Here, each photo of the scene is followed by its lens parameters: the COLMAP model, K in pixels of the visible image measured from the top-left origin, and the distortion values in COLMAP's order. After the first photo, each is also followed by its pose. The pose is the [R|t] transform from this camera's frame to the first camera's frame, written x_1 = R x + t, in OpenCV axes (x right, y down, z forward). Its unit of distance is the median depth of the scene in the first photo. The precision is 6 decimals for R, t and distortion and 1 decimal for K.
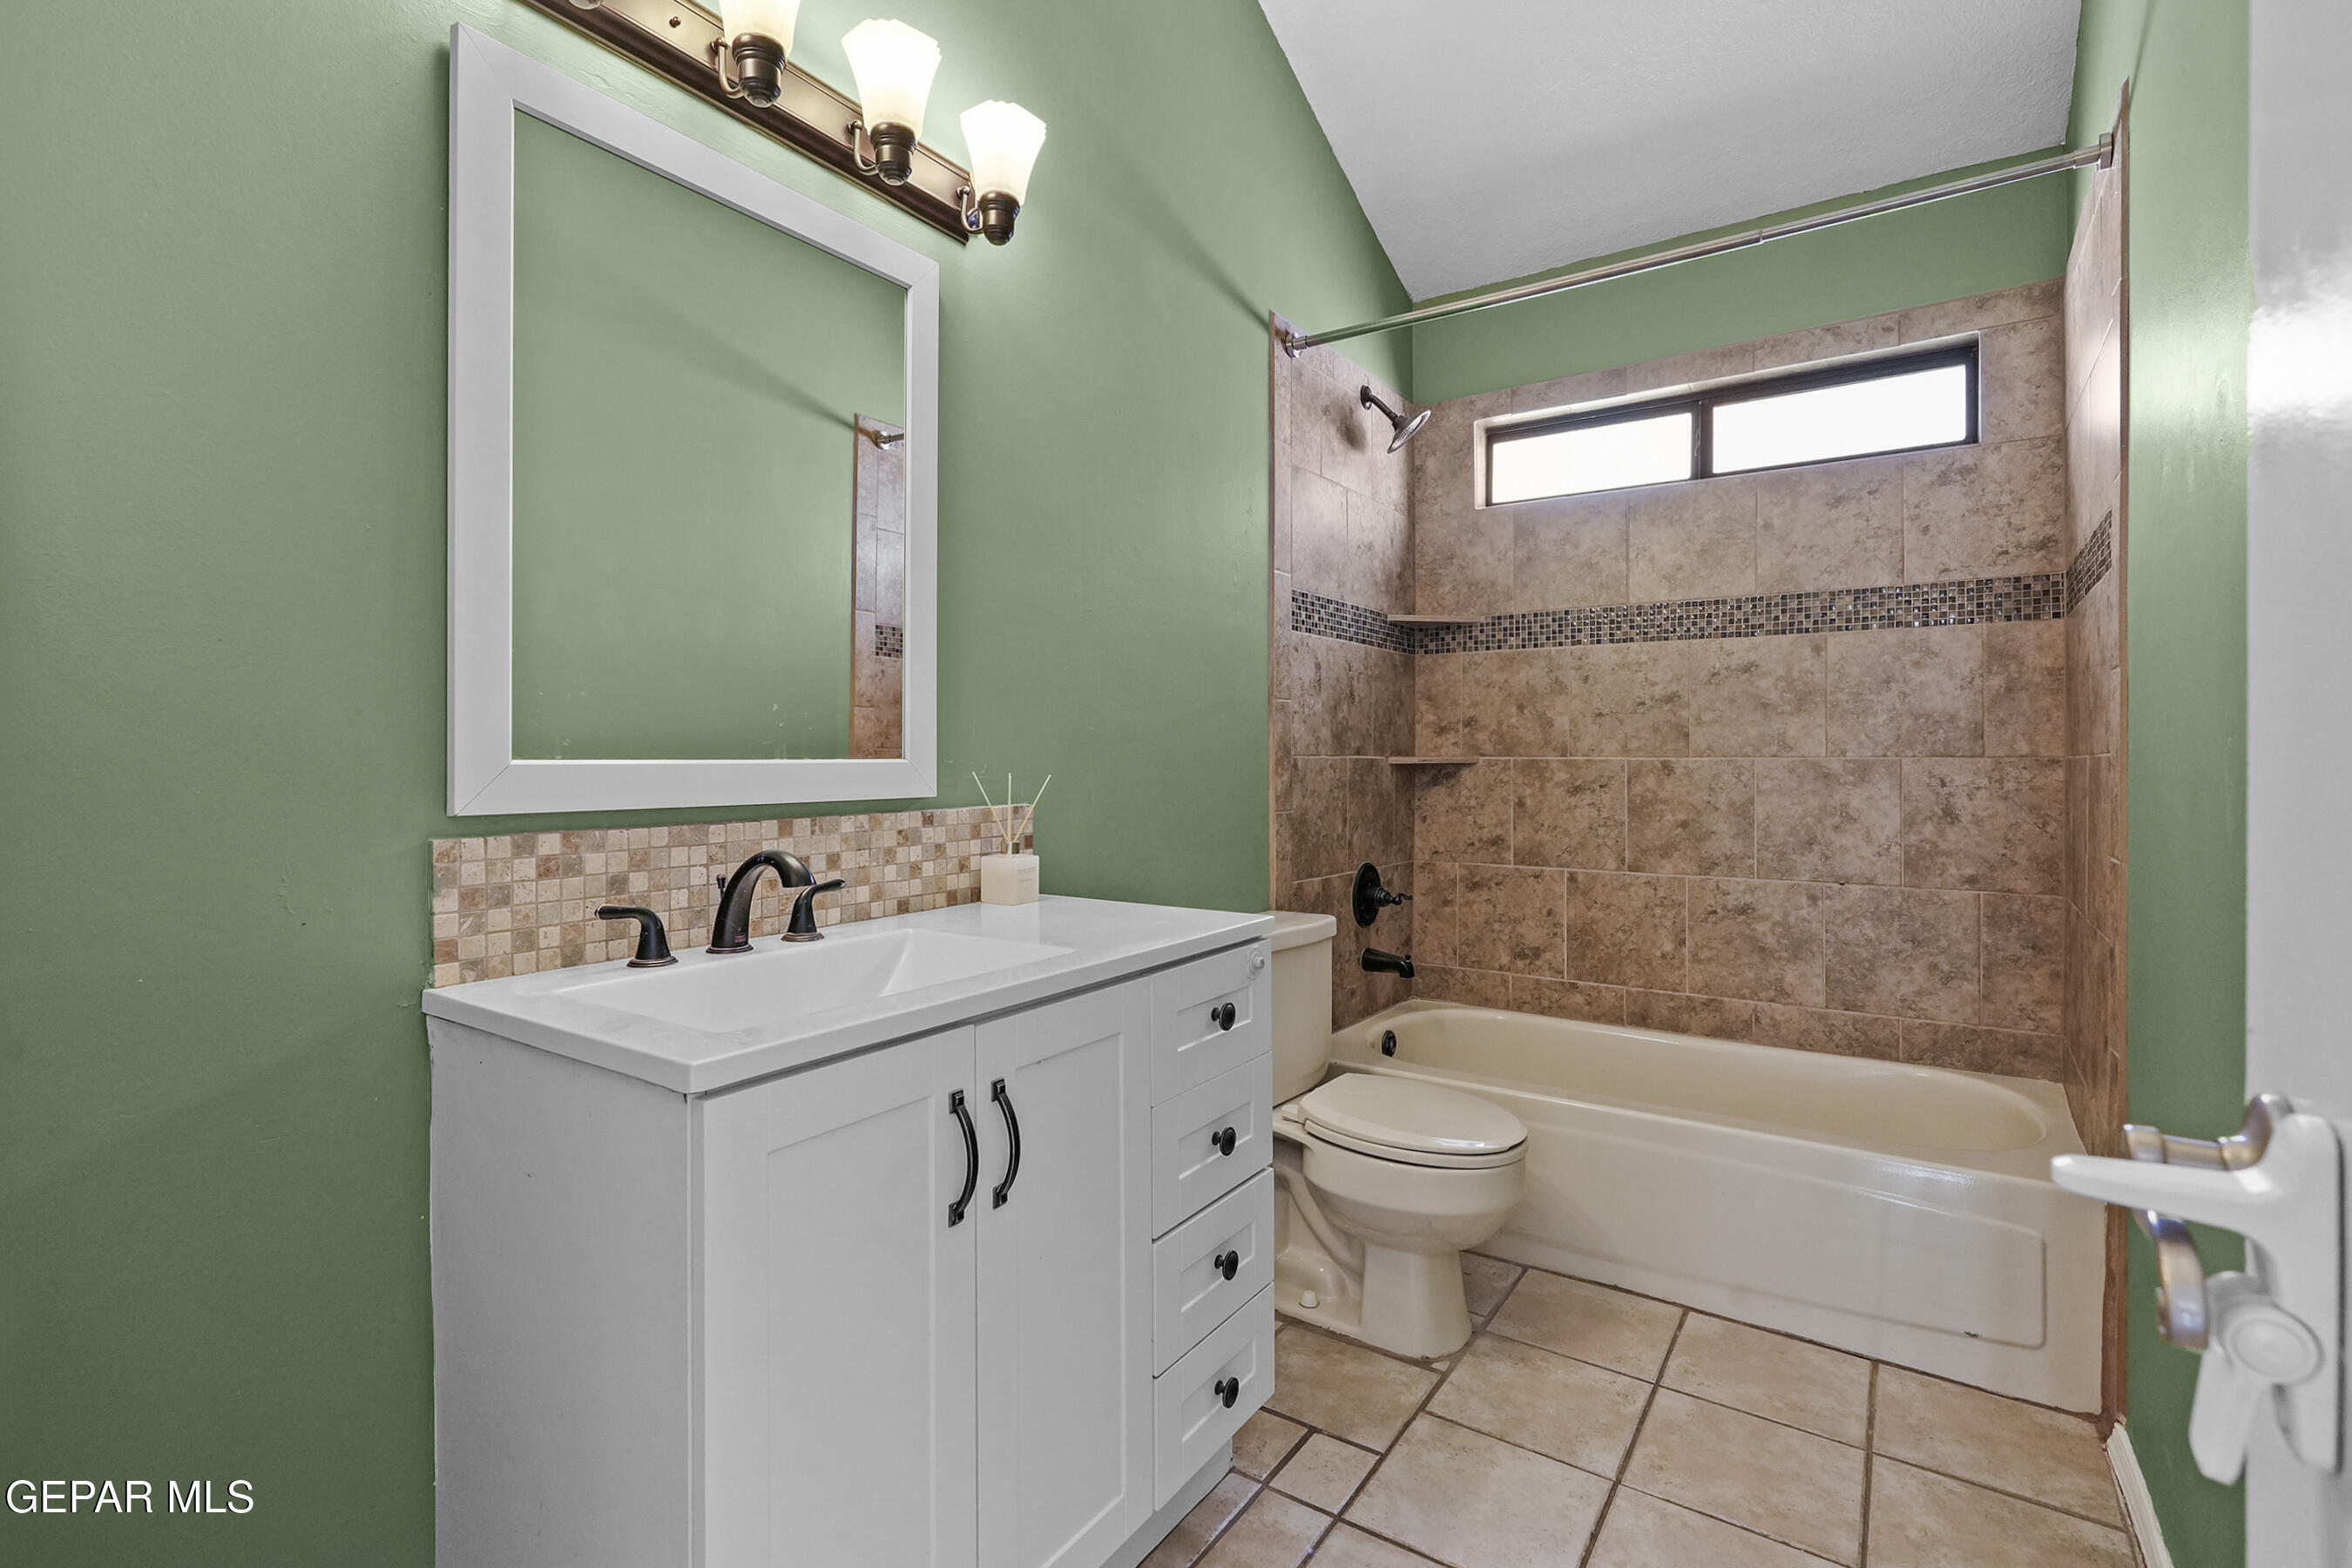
lens RADIAL K [[1105.5, 0, 1166.2], [0, 1105.5, 768.3], [0, 0, 1]] dist [-0.015890, 0.005067]
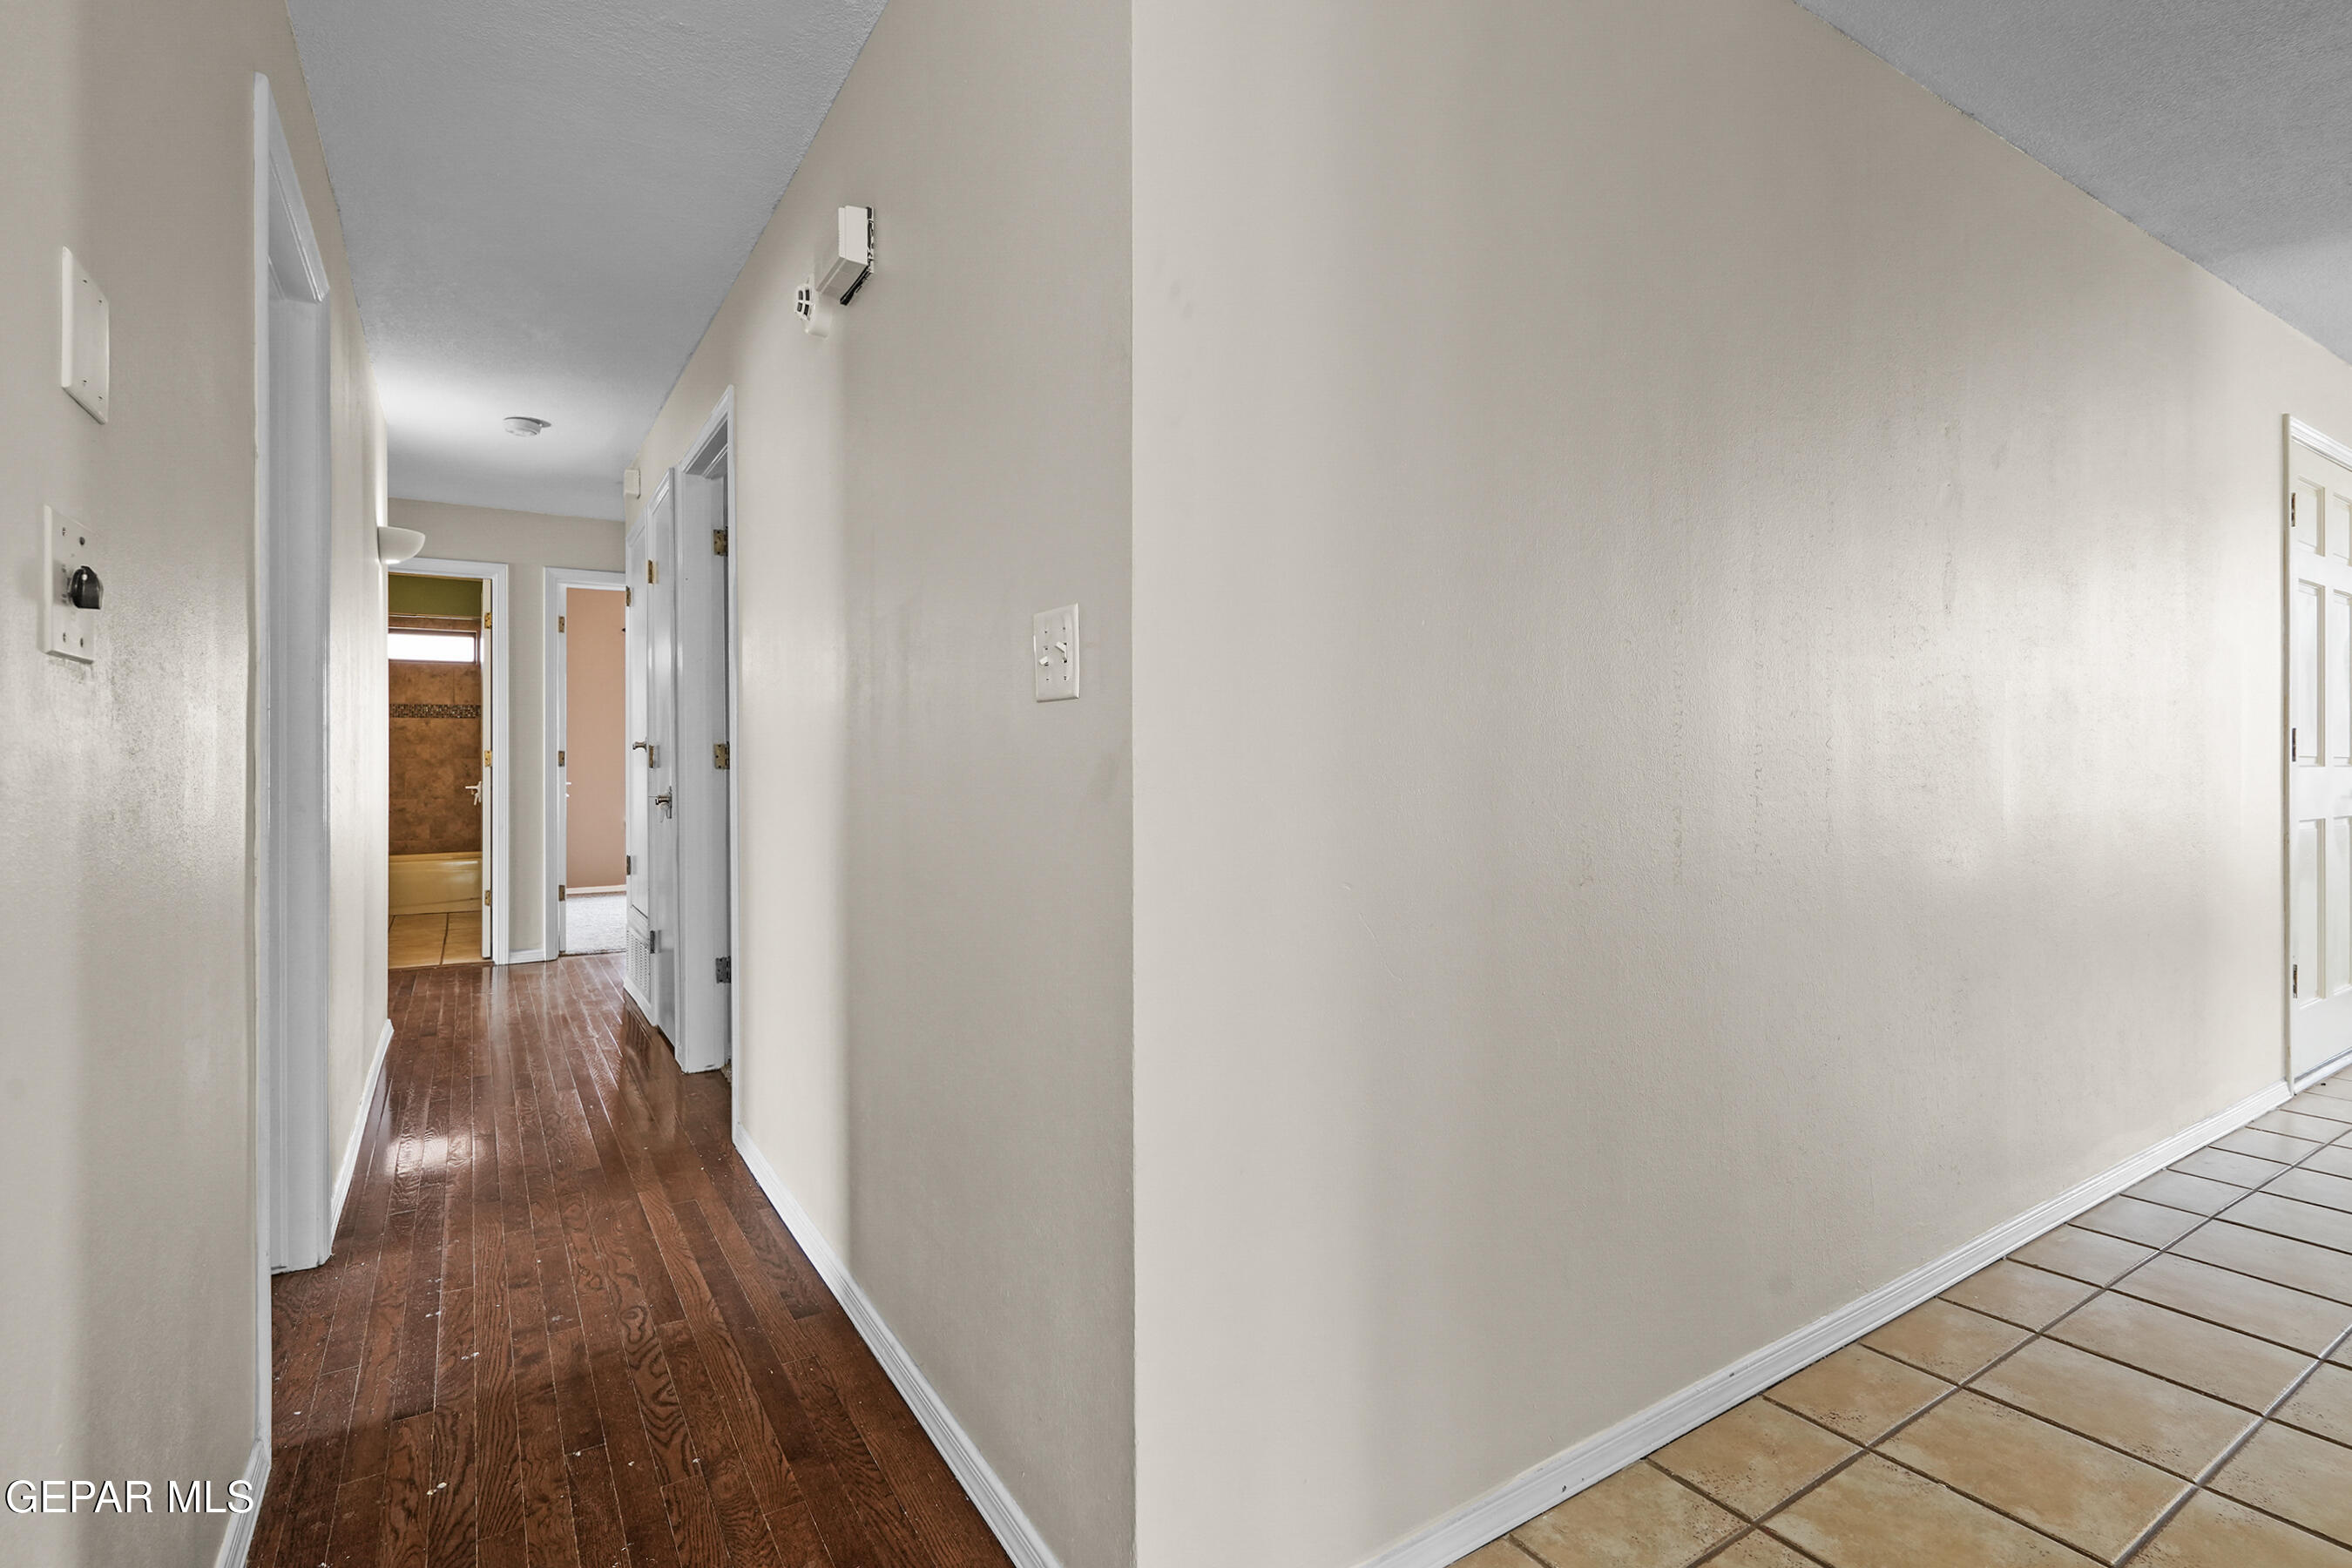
lens RADIAL K [[1105.5, 0, 1176.6], [0, 1105.5, 770.8], [0, 0, 1]] dist [-0.015890, 0.005067]
pose [[0.381873, 0.000318, 0.924215, -1.469754], [0.004773, 0.999986, -0.002316, 0.042932], [-0.924202, 0.005296, 0.381866, -2.143874]]
